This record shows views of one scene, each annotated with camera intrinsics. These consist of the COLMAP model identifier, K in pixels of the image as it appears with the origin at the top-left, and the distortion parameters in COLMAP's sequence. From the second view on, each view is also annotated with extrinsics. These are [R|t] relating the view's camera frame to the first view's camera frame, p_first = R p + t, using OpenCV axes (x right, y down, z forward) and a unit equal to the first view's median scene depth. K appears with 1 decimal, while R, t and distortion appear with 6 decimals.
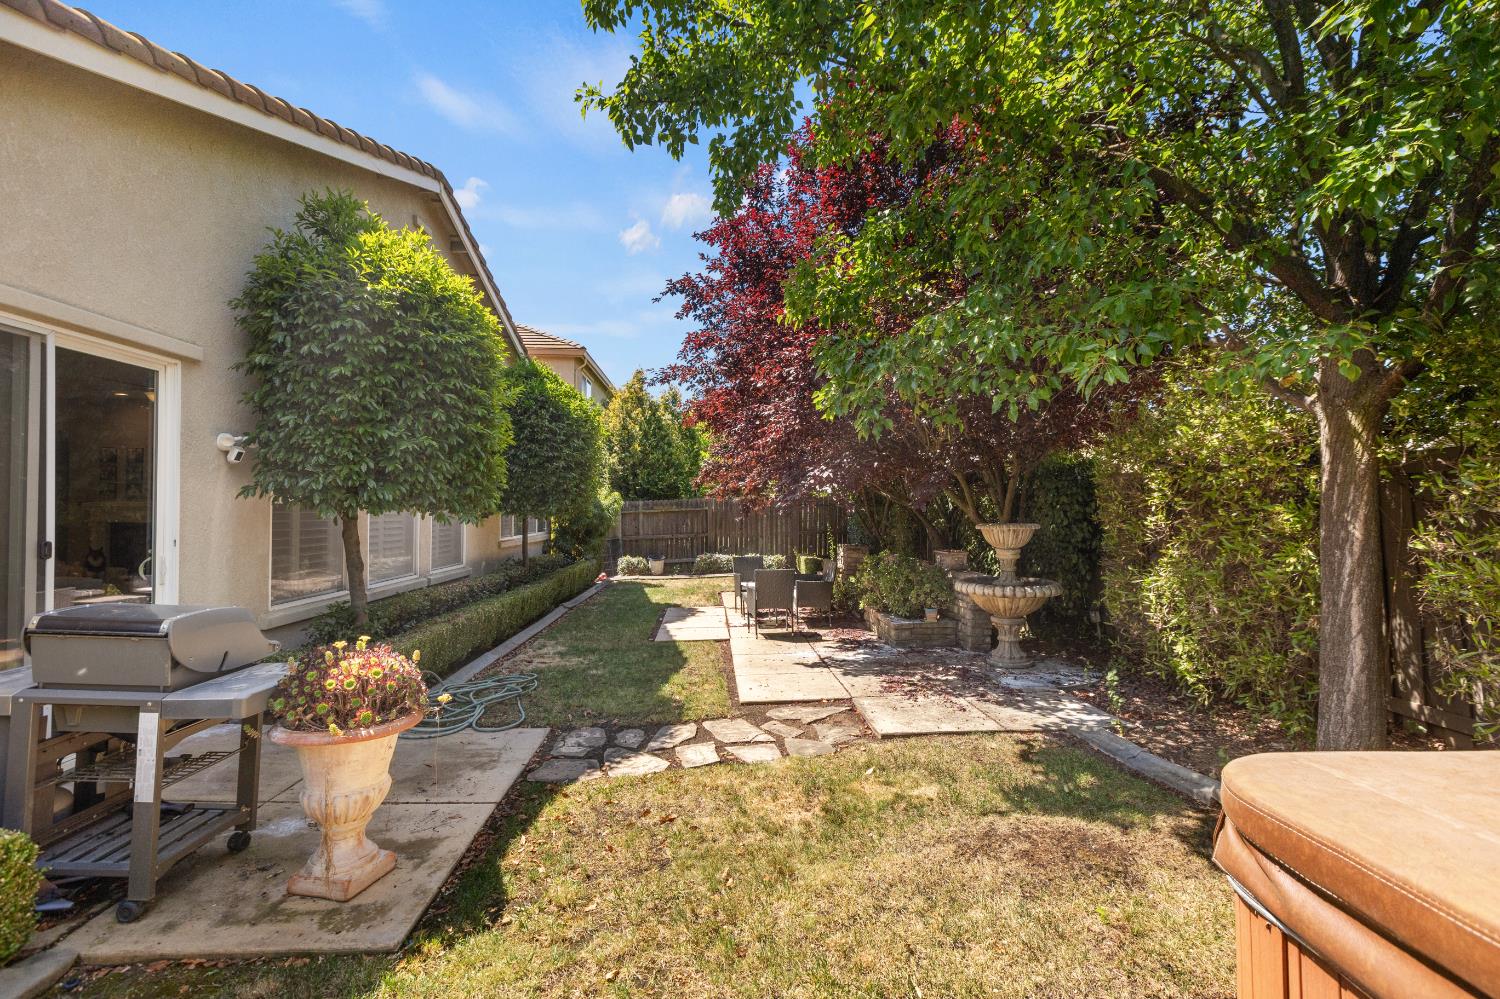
lens RADIAL K [[680.1, 0, 750.0], [0, 680.1, 499.5], [0, 0, 1]] dist [-0.001475, -0.000214]
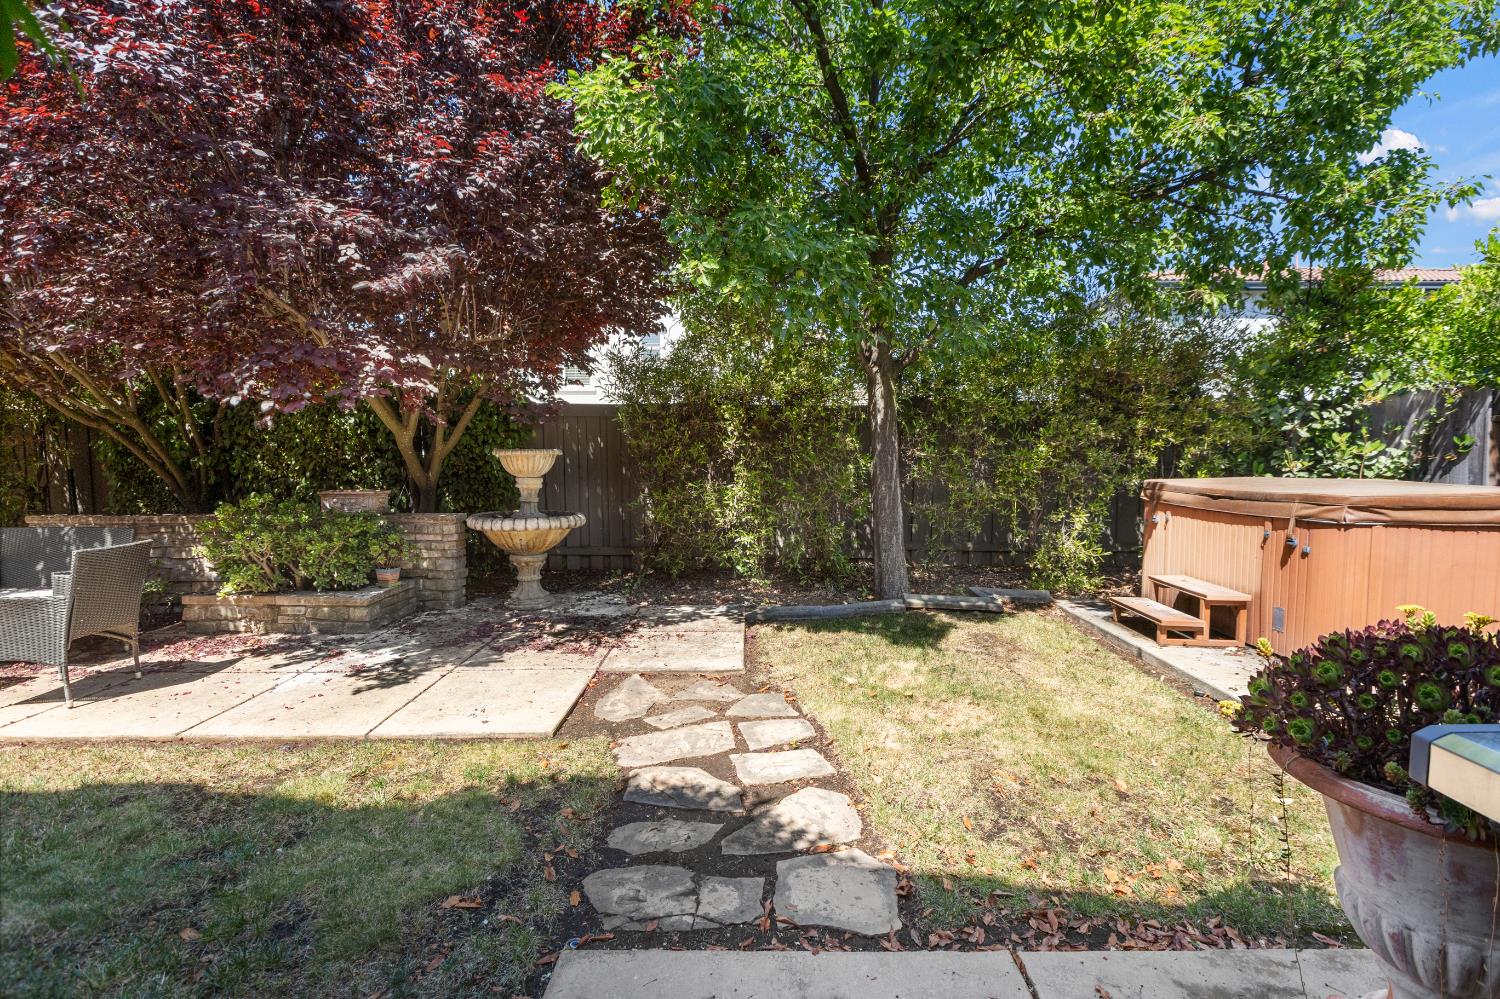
lens RADIAL K [[680.1, 0, 750.0], [0, 680.1, 499.5], [0, 0, 1]] dist [-0.001475, -0.000214]
pose [[0.045845, -0.055454, 0.997408, -0.730465], [-0.015286, 0.998302, 0.056206, 0.069088], [-0.998832, -0.017823, 0.044919, 0.986031]]
